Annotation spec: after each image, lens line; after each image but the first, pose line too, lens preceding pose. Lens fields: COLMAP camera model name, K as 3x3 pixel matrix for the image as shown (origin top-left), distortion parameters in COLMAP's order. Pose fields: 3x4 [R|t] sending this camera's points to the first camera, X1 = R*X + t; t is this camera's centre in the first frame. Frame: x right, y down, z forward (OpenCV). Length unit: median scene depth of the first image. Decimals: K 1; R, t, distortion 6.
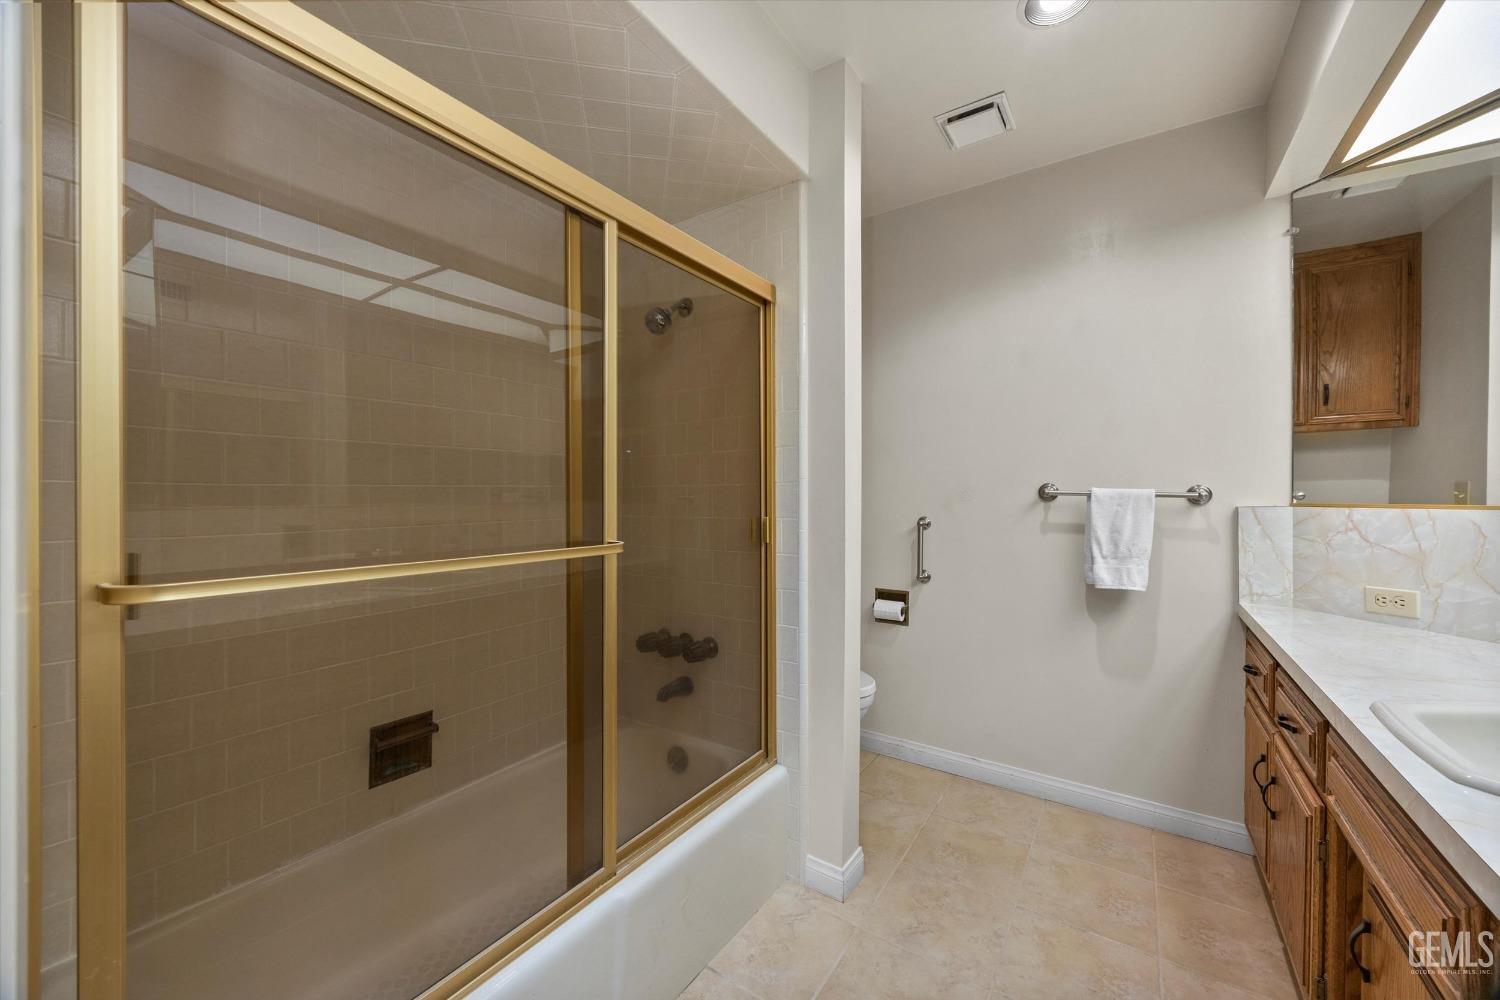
lens RADIAL K [[573.3, 0, 737.7], [0, 573.3, 499.0], [0, 0, 1]] dist [-0.006716, -0.000149]
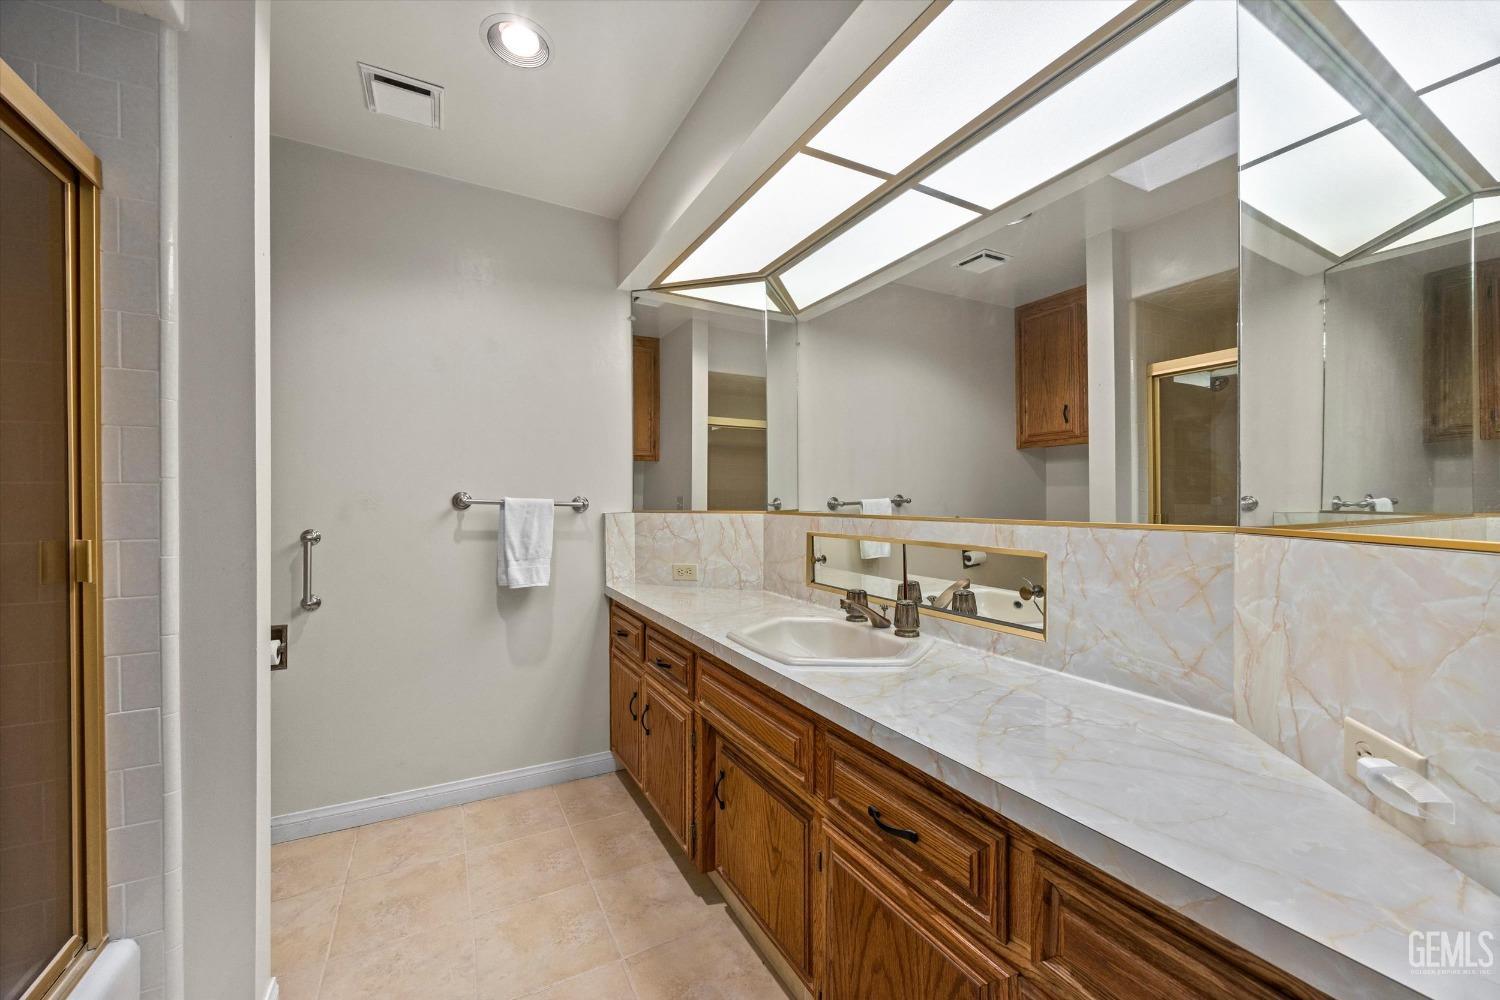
lens RADIAL K [[573.3, 0, 737.7], [0, 573.3, 499.0], [0, 0, 1]] dist [-0.006716, -0.000149]
pose [[0.442951, 0.009530, 0.896495, -0.176644], [-0.001217, 0.999949, -0.010029, -0.006063], [-0.896545, 0.003351, 0.442940, 0.124715]]
